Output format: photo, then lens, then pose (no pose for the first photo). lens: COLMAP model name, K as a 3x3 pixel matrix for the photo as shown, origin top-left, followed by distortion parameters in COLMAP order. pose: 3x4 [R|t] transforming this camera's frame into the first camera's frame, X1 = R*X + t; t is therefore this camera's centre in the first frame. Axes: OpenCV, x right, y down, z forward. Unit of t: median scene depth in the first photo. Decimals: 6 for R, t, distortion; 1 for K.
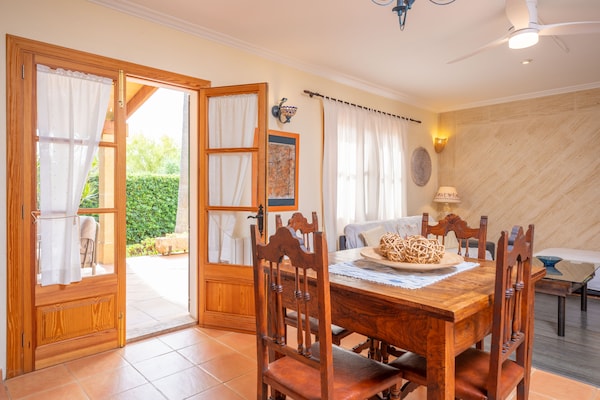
lens RADIAL K [[347.1, 0, 299.9], [0, 347.1, 198.9], [0, 0, 1]] dist [-0.001535, -0.000216]
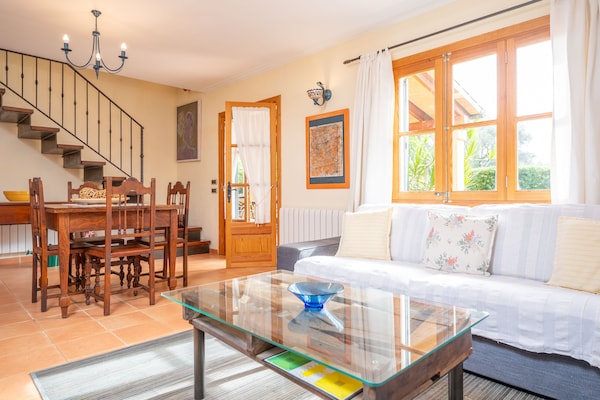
lens RADIAL K [[379.7, 0, 301.1], [0, 379.7, 199.3], [0, 0, 1]] dist [0.003115, 0.000282]
pose [[0.029137, 0.008473, -0.999540, 1.069697], [-0.012874, 0.999884, 0.008101, 0.058687], [0.999493, 0.012632, 0.029243, 0.863848]]
